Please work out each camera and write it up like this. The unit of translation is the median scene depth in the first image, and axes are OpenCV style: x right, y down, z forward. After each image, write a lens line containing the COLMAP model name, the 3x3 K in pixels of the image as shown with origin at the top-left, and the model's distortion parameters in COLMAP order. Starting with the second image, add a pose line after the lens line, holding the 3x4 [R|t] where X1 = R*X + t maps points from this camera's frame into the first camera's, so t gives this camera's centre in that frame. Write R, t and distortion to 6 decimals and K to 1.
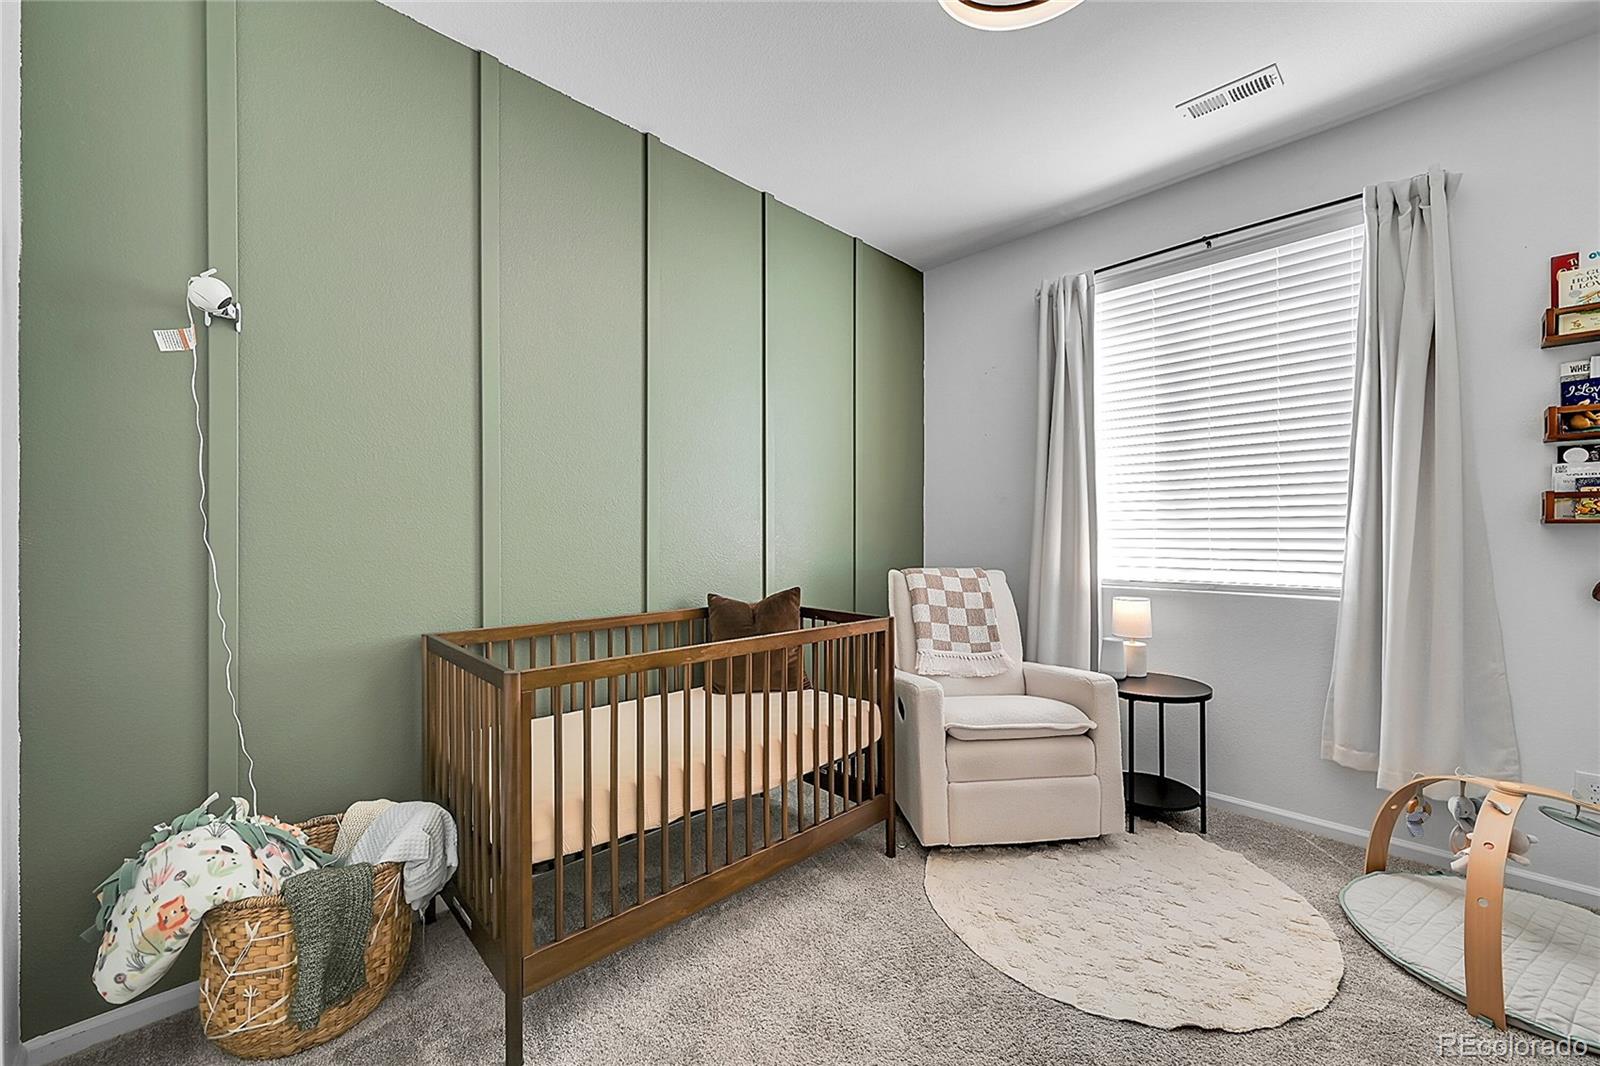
lens RADIAL K [[634.0, 0, 800.0], [0, 634.0, 533.0], [0, 0, 1]] dist [-0.000353, -0.000130]
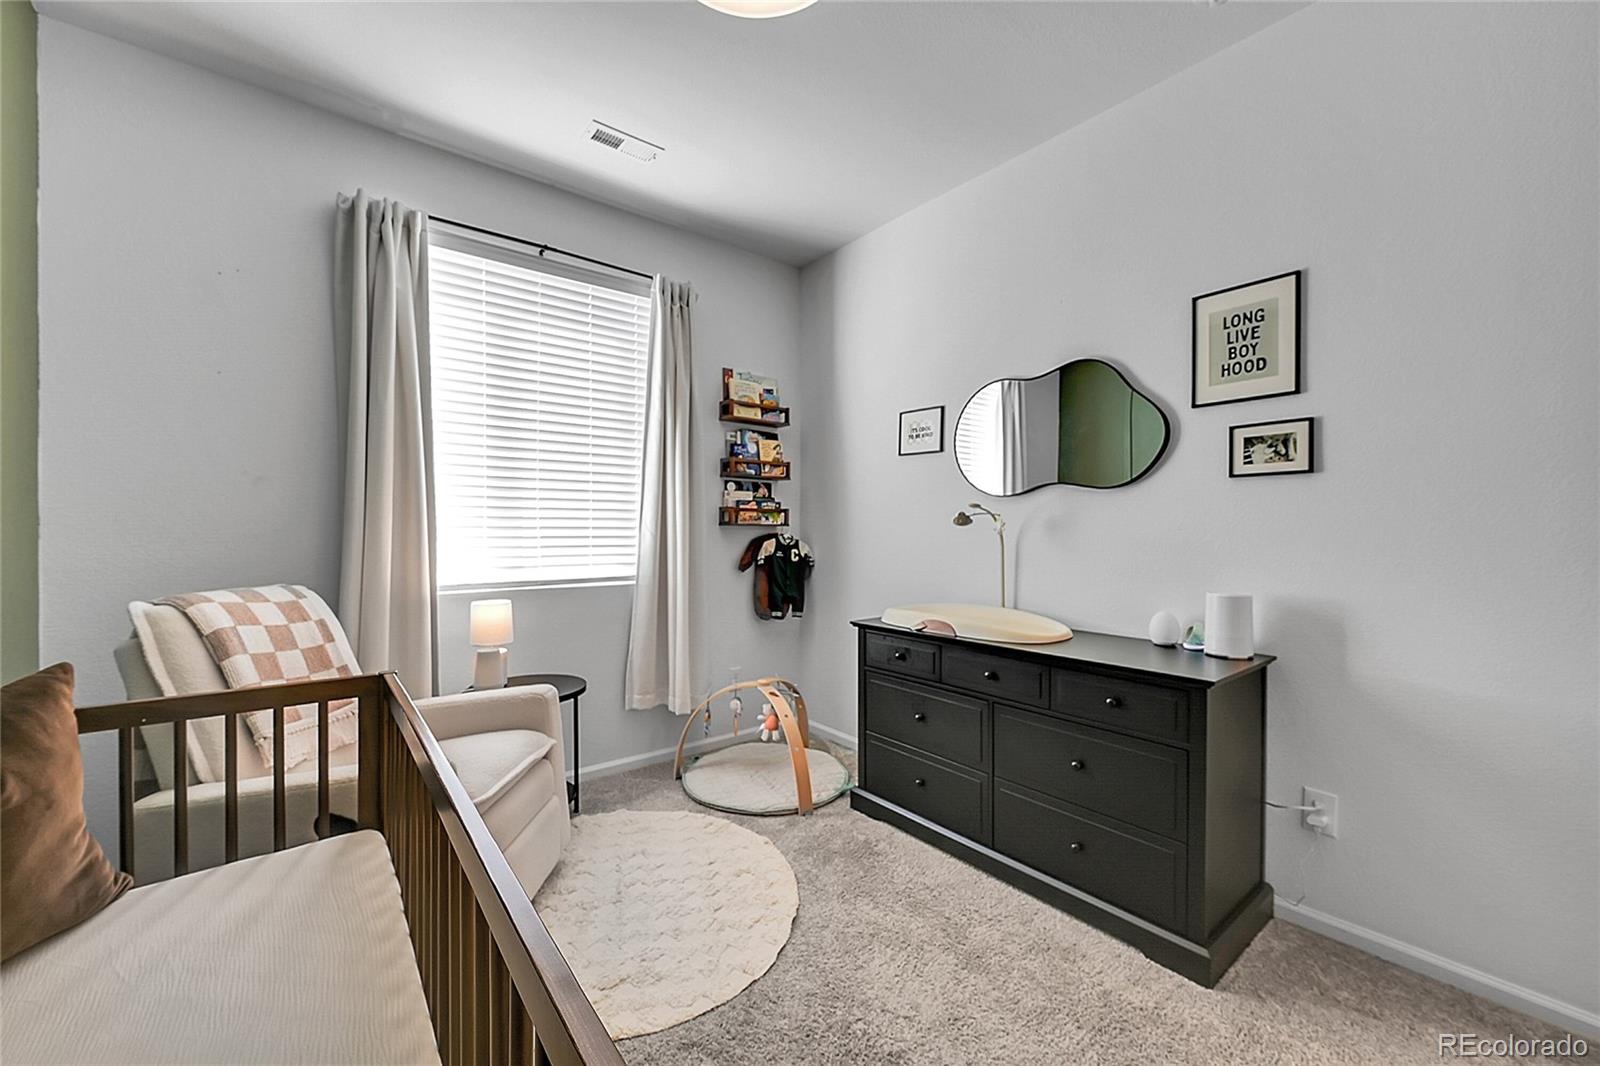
lens RADIAL K [[634.0, 0, 800.0], [0, 634.0, 533.0], [0, 0, 1]] dist [-0.000353, -0.000130]
pose [[0.096035, -0.004806, 0.995366, -0.416070], [-0.006292, 0.999965, 0.005435, -0.005104], [-0.995358, -0.006784, 0.096001, 0.562703]]
